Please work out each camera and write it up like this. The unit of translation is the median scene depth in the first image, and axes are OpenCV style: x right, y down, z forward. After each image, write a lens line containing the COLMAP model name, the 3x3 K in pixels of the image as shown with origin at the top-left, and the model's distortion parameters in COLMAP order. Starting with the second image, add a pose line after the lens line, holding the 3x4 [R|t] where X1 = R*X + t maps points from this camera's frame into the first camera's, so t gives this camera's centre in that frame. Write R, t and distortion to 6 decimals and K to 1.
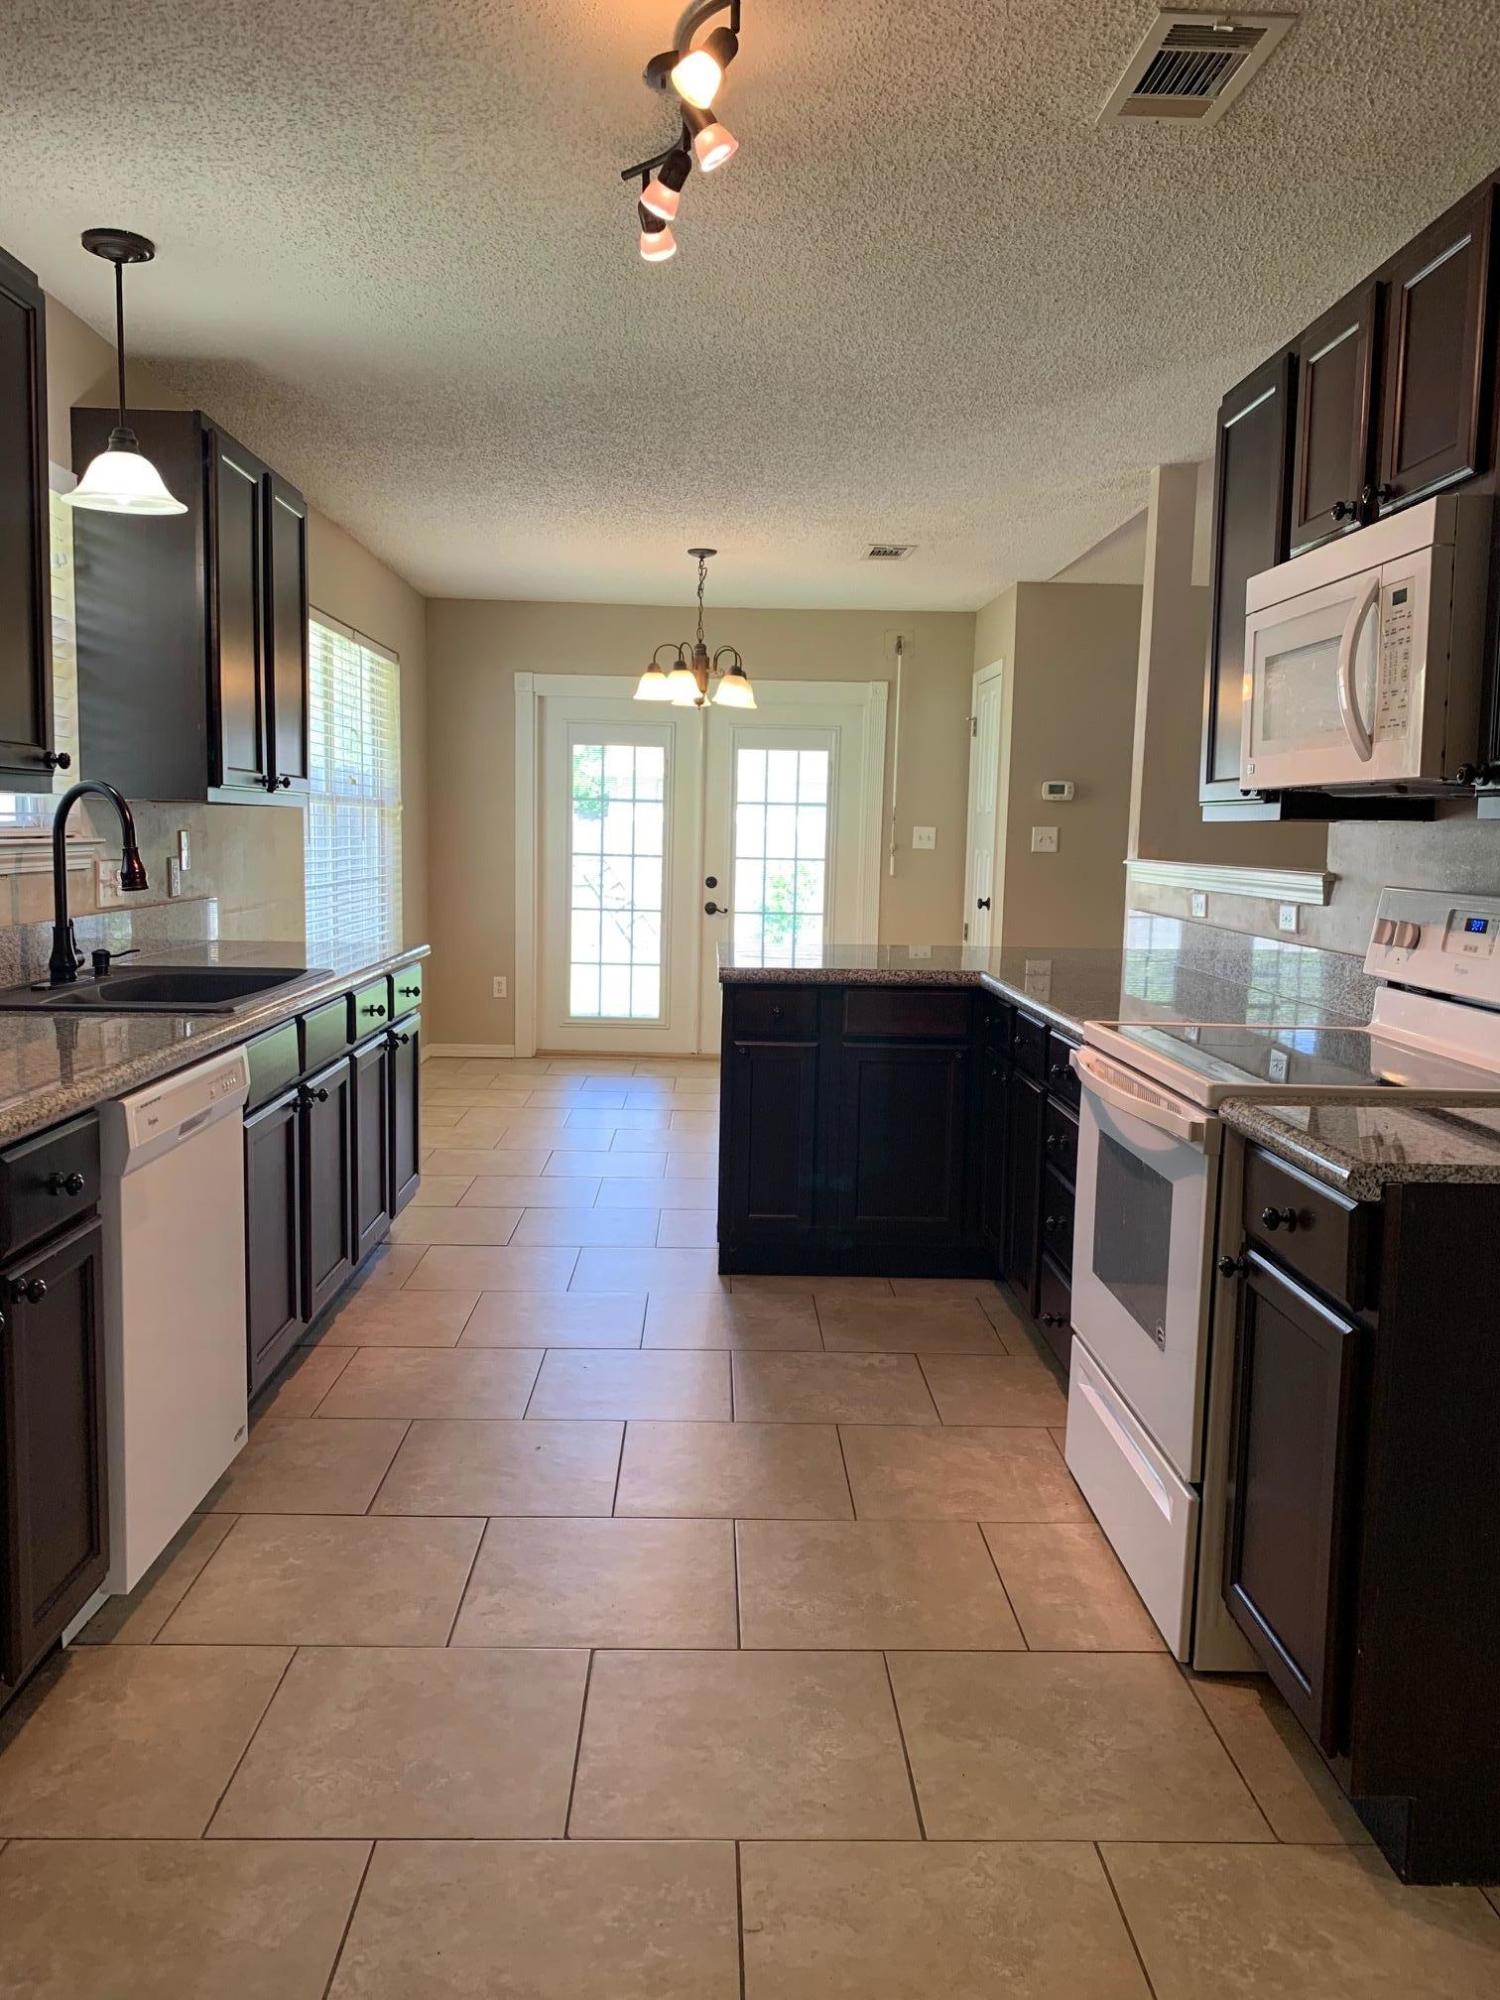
lens RADIAL K [[1512.5, 0, 736.7], [0, 1512.5, 994.9], [0, 0, 1]] dist [0.058889, -0.069262]
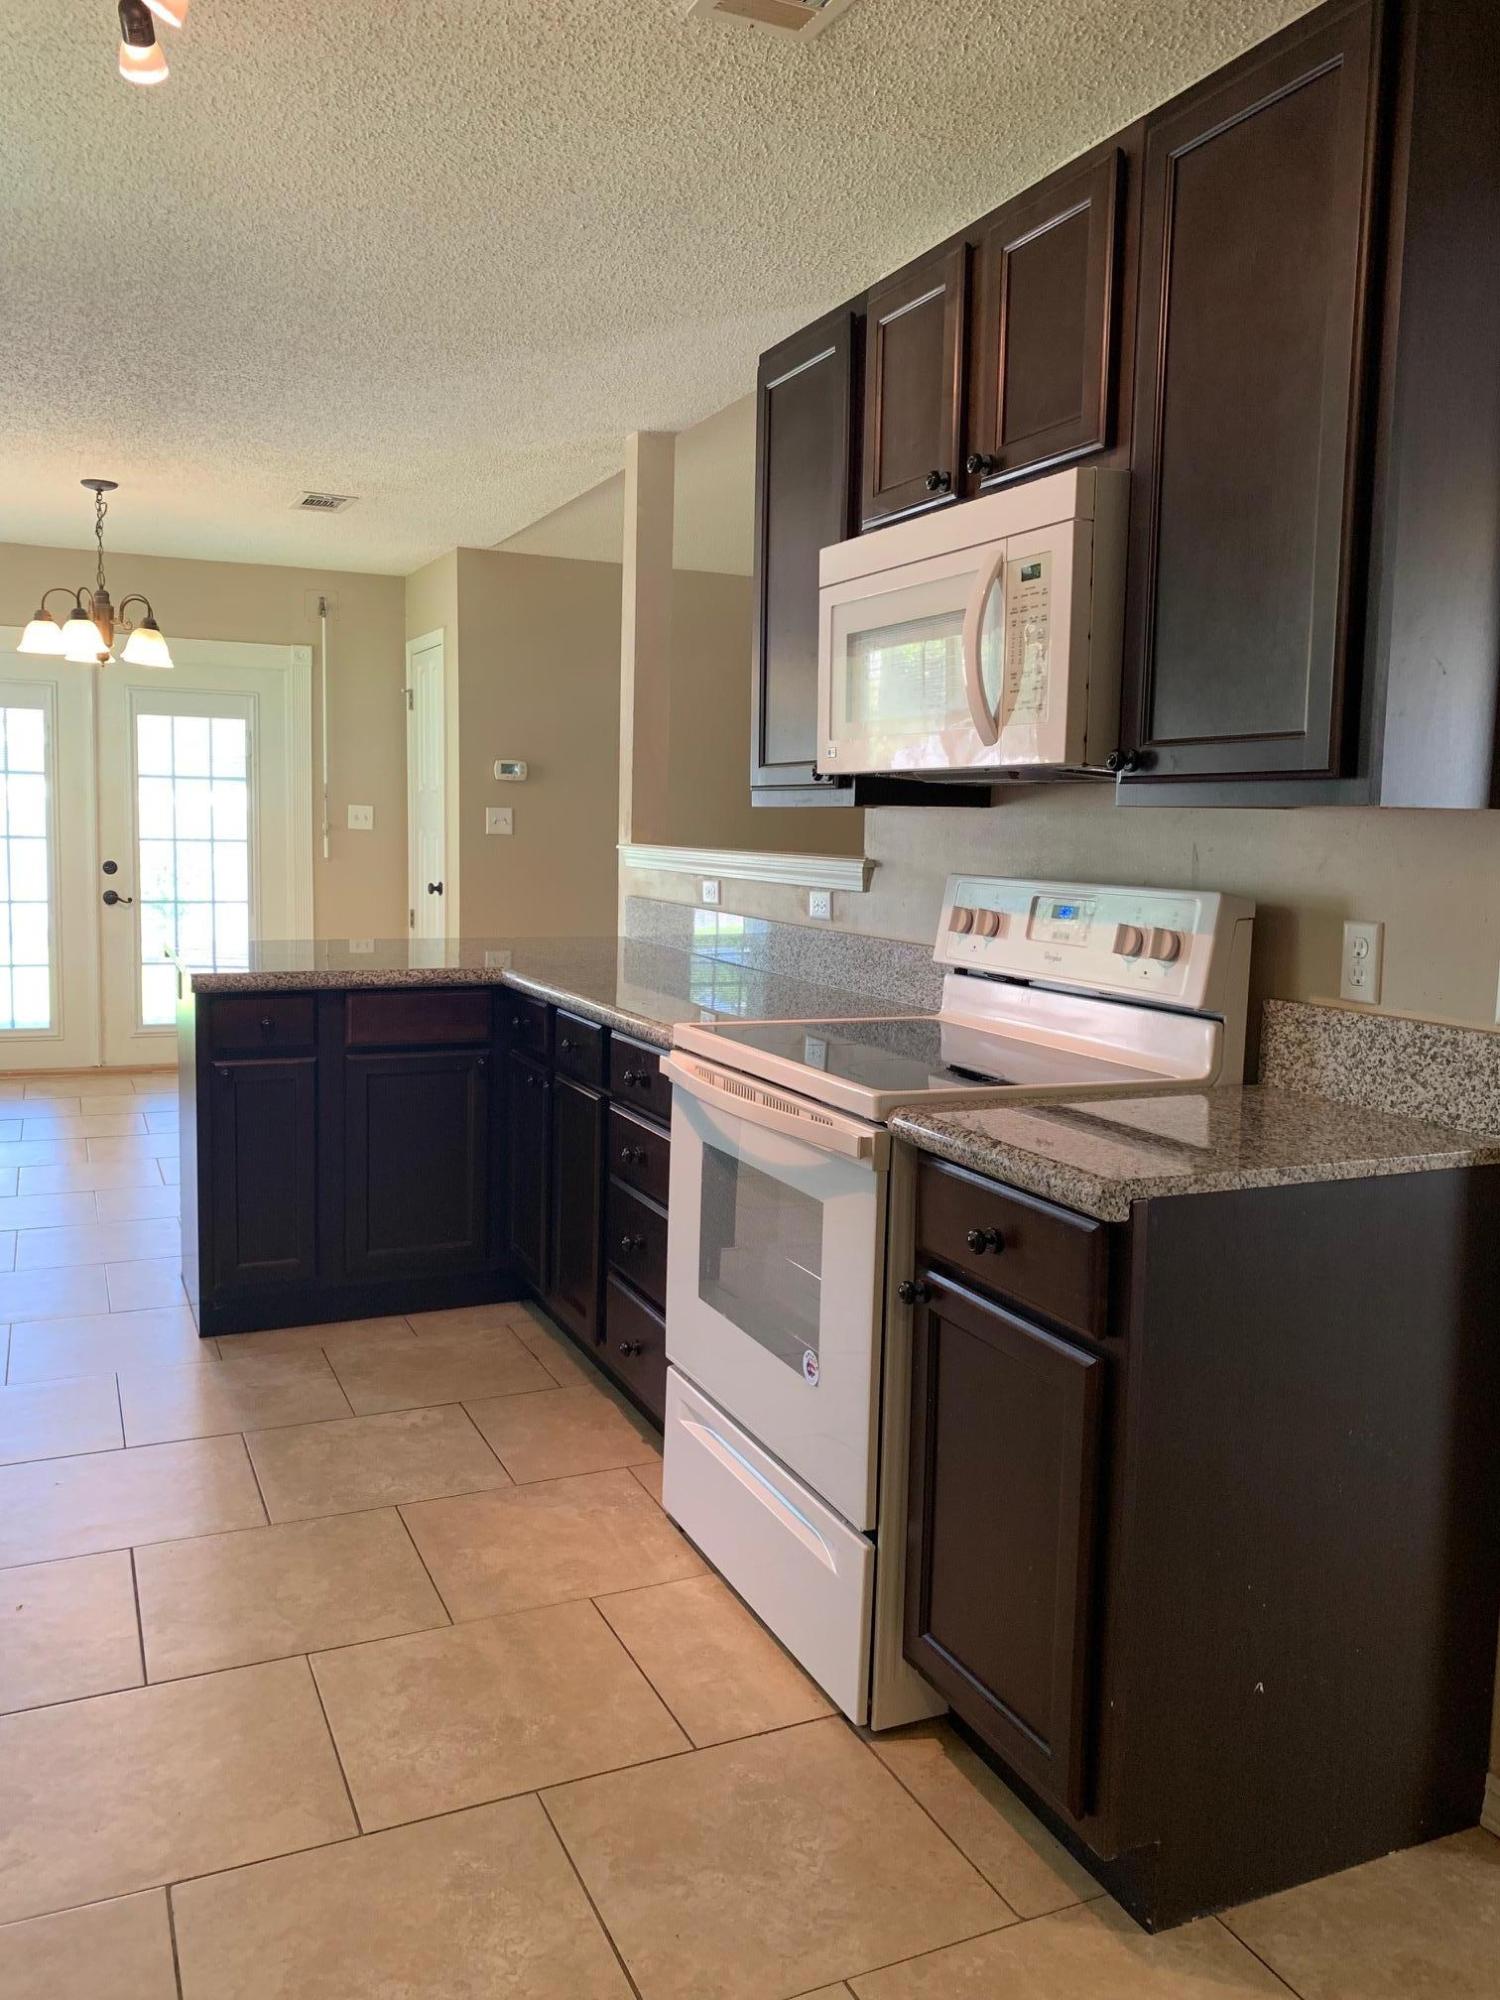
lens RADIAL K [[1531.0, 0, 749.2], [0, 1531.0, 993.7], [0, 0, 1]] dist [0.032201, -0.040734]
pose [[0.919712, -0.042175, 0.390322, -0.085191], [0.037728, 0.999106, 0.019058, -0.016490], [-0.390777, -0.002802, 0.920481, 0.137150]]
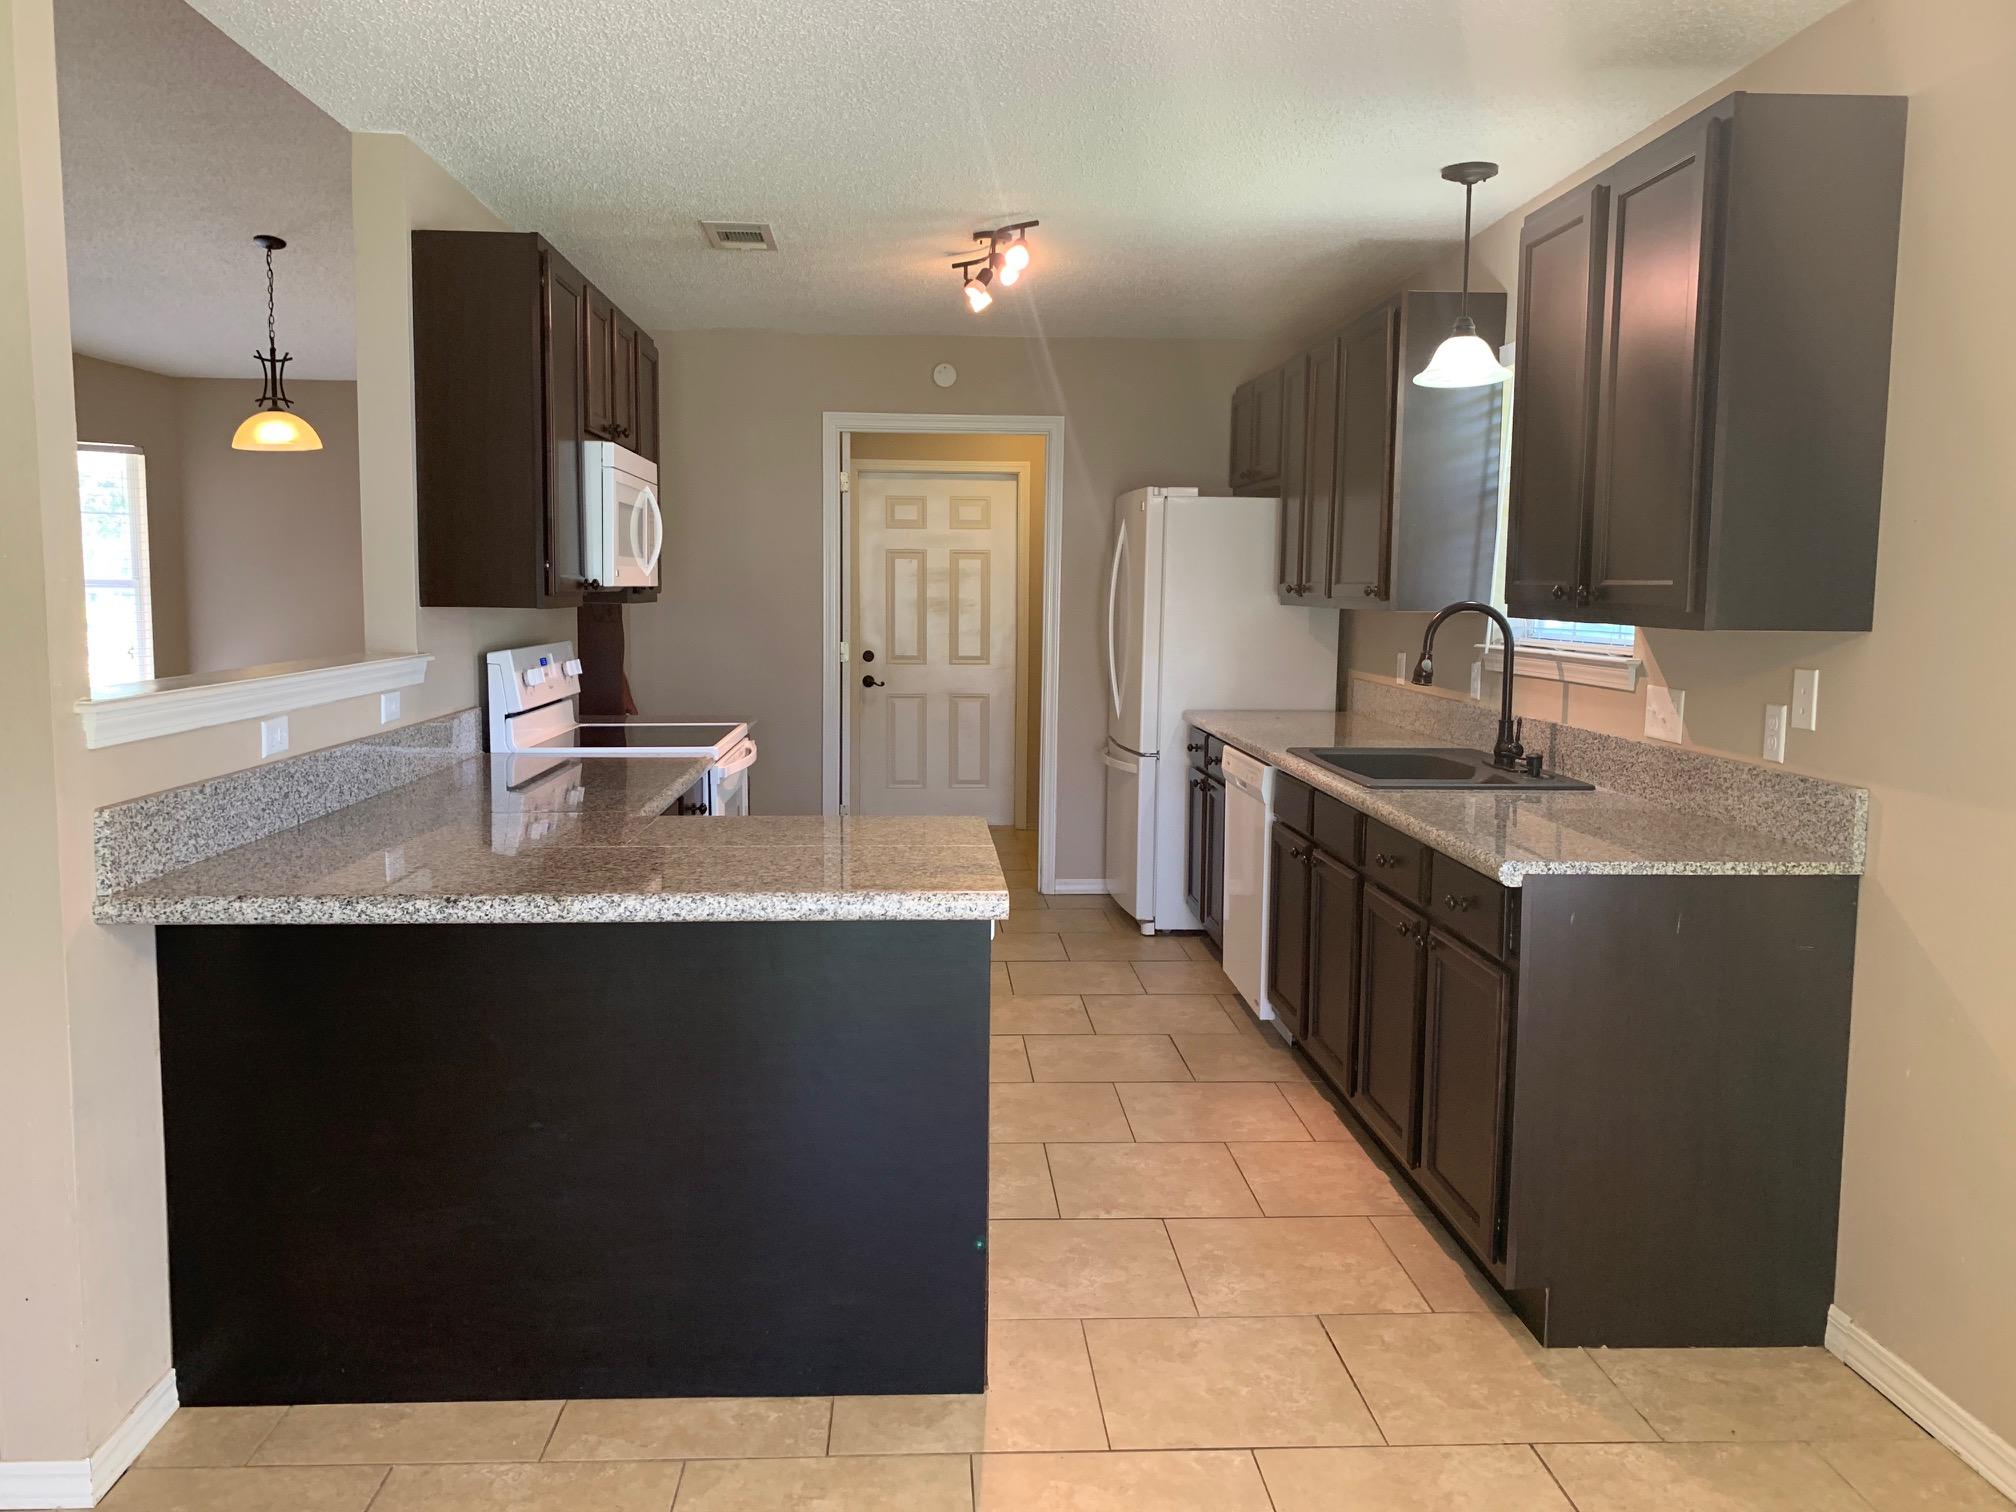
lens RADIAL K [[1489.3, 0, 970.1], [0, 1489.3, 733.2], [0, 0, 1]] dist [-0.007078, -0.006363]
pose [[-0.999468, -0.028236, -0.016300, 0.013309], [-0.030931, 0.979256, 0.200254, -0.291552], [0.010308, 0.200652, -0.979608, 2.391077]]
